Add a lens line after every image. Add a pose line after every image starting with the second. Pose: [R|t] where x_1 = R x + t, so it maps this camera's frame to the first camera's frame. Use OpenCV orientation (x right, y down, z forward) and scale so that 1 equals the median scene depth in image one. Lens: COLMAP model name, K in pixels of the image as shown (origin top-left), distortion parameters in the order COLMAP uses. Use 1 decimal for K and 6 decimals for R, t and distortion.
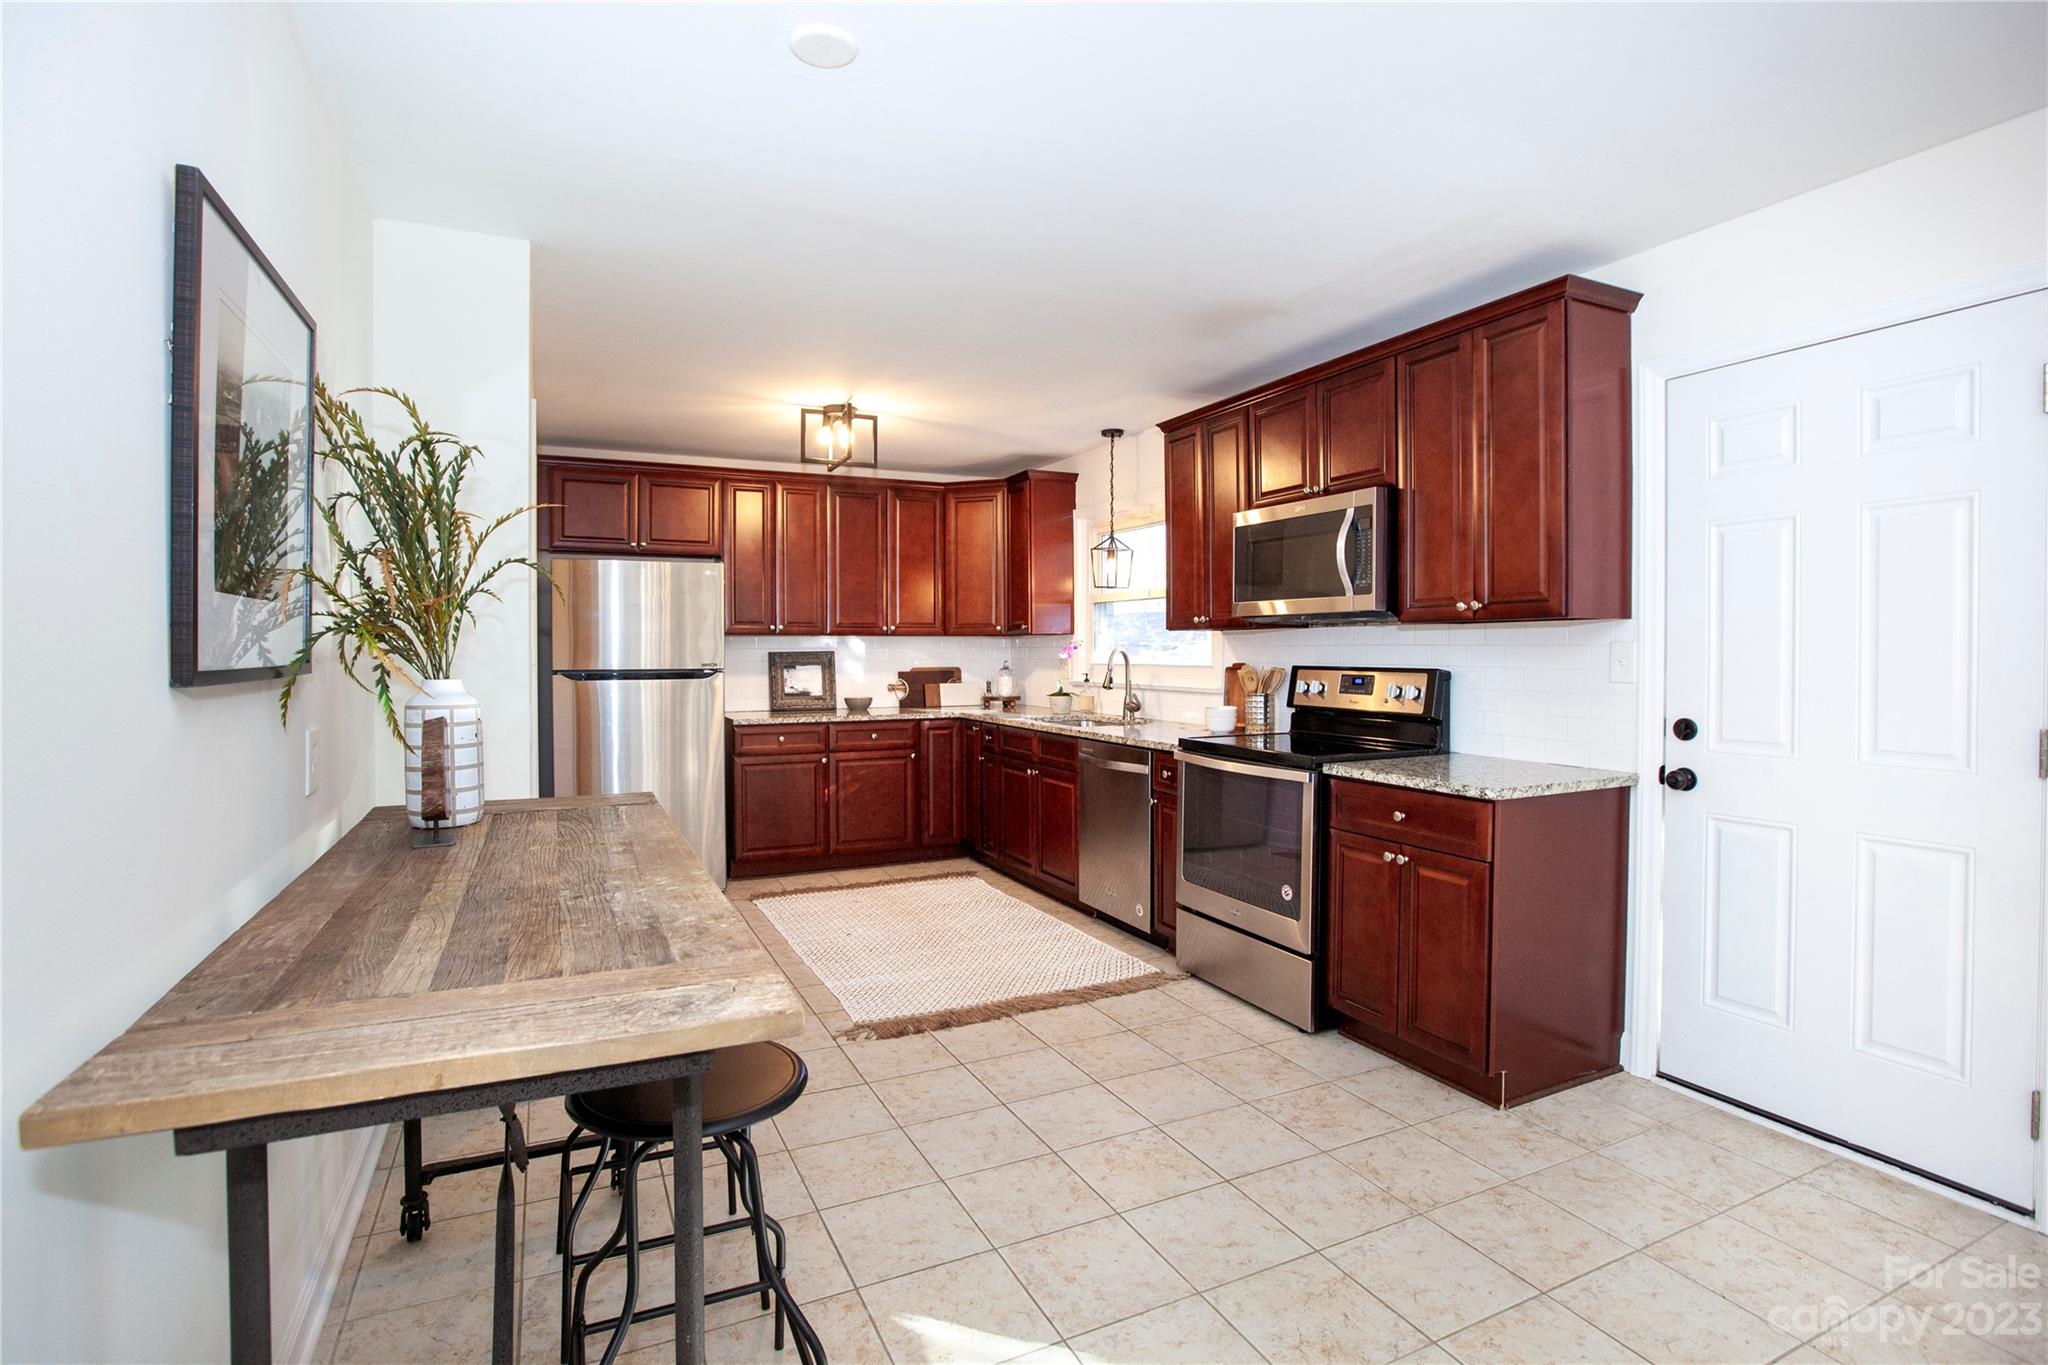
lens RADIAL K [[965.8, 0, 1013.7], [0, 965.8, 663.8], [0, 0, 1]] dist [-0.003268, -0.000268]
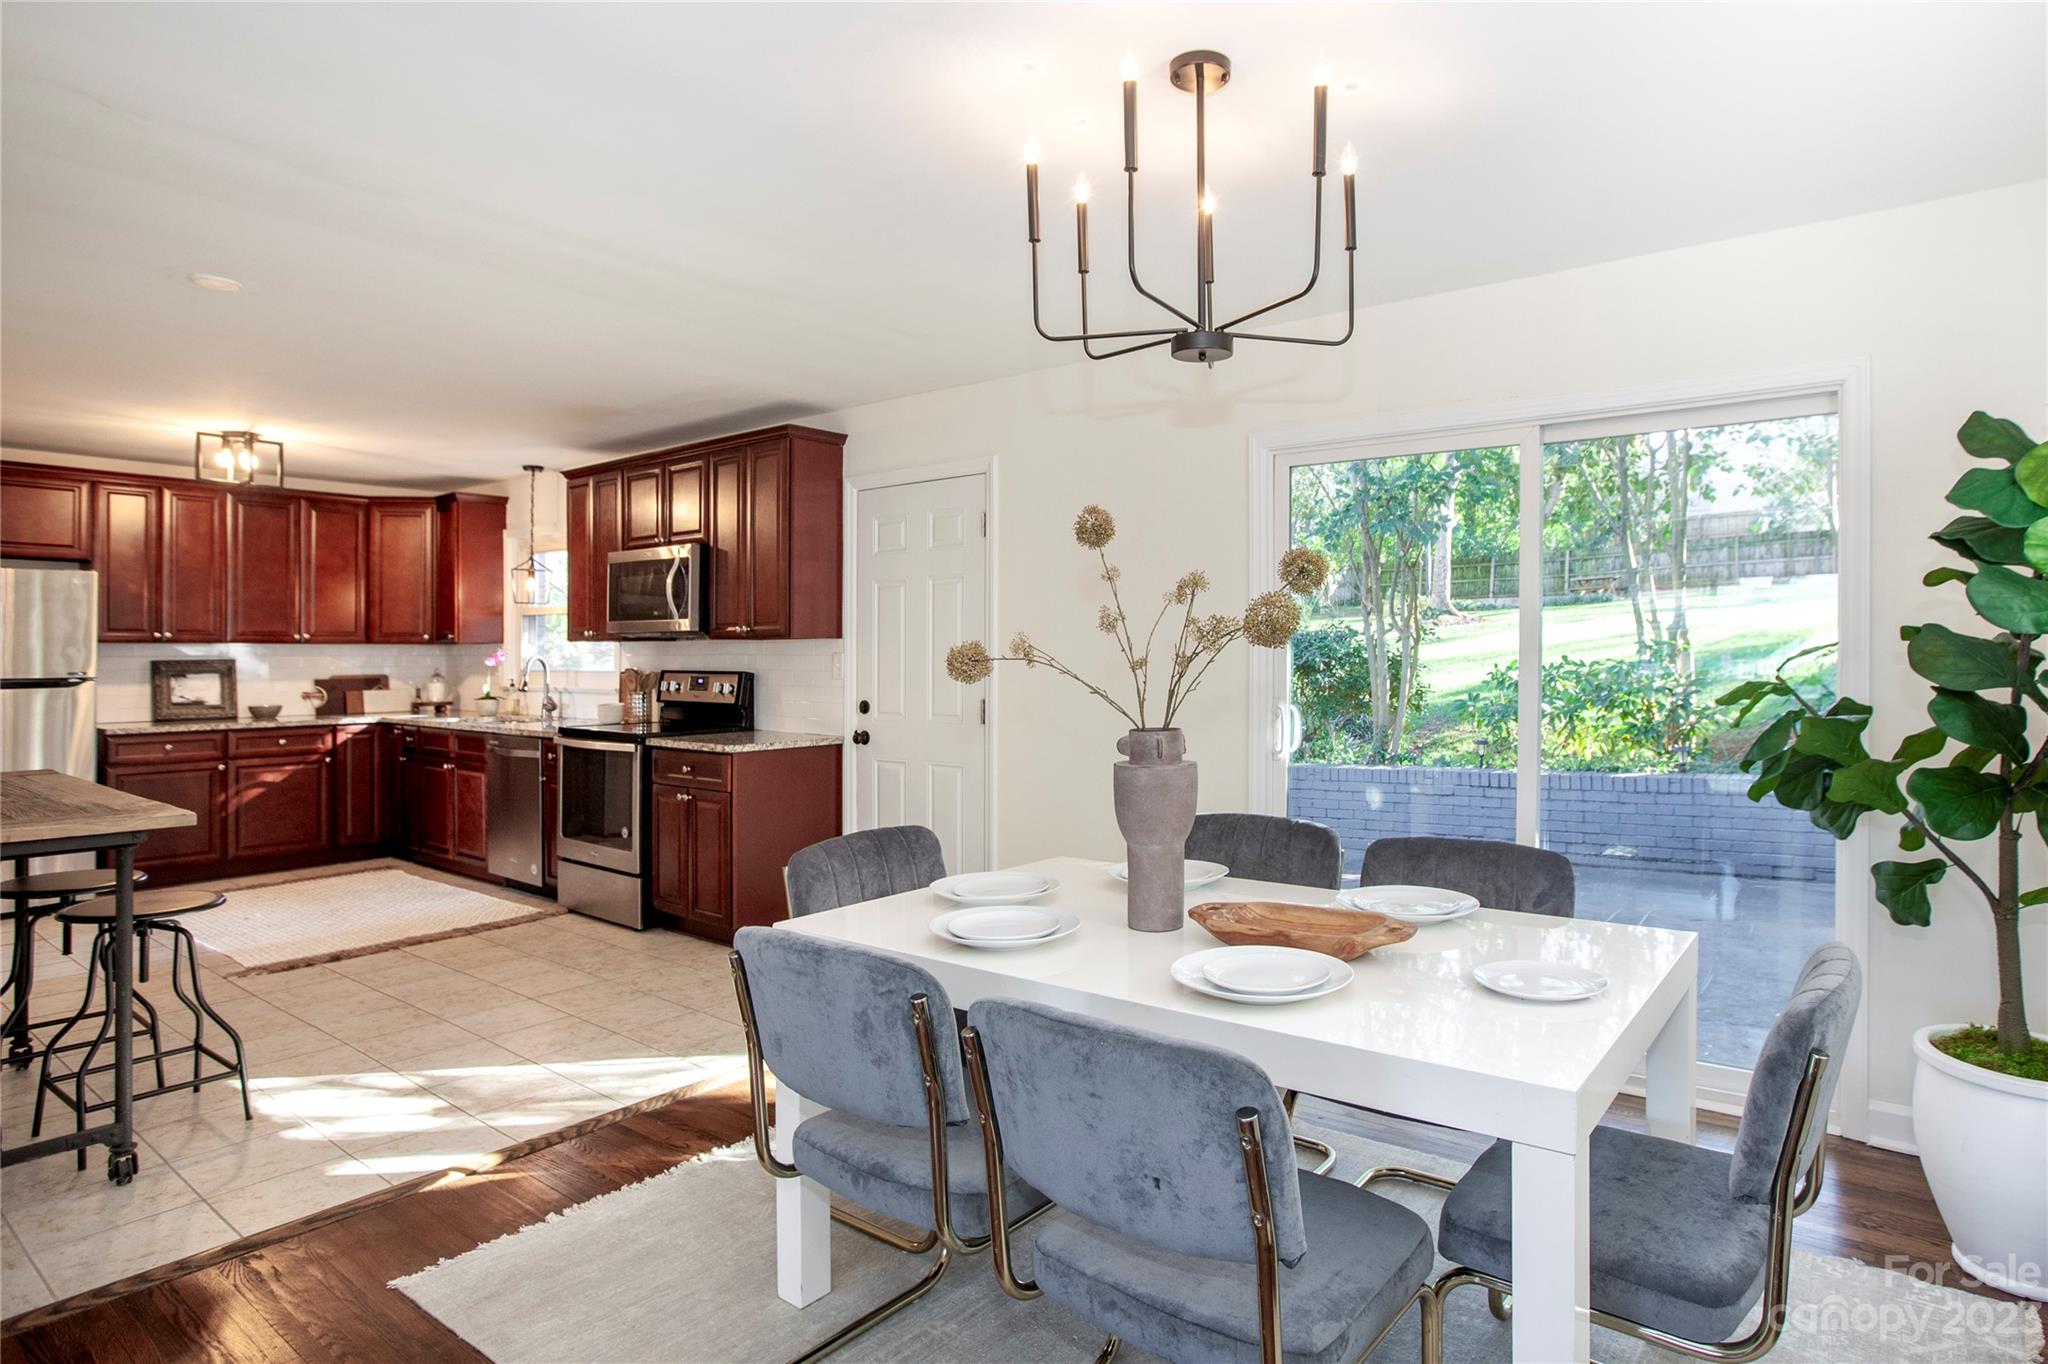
lens RADIAL K [[1118.3, 0, 1076.9], [0, 1118.3, 646.3], [0, 0, 1]] dist [-0.011823, 0.006390]
pose [[0.897829, 0.002864, 0.440334, 0.104503], [0.006614, 0.999778, -0.019988, 0.002946], [-0.440294, 0.020859, 0.897612, -0.488813]]
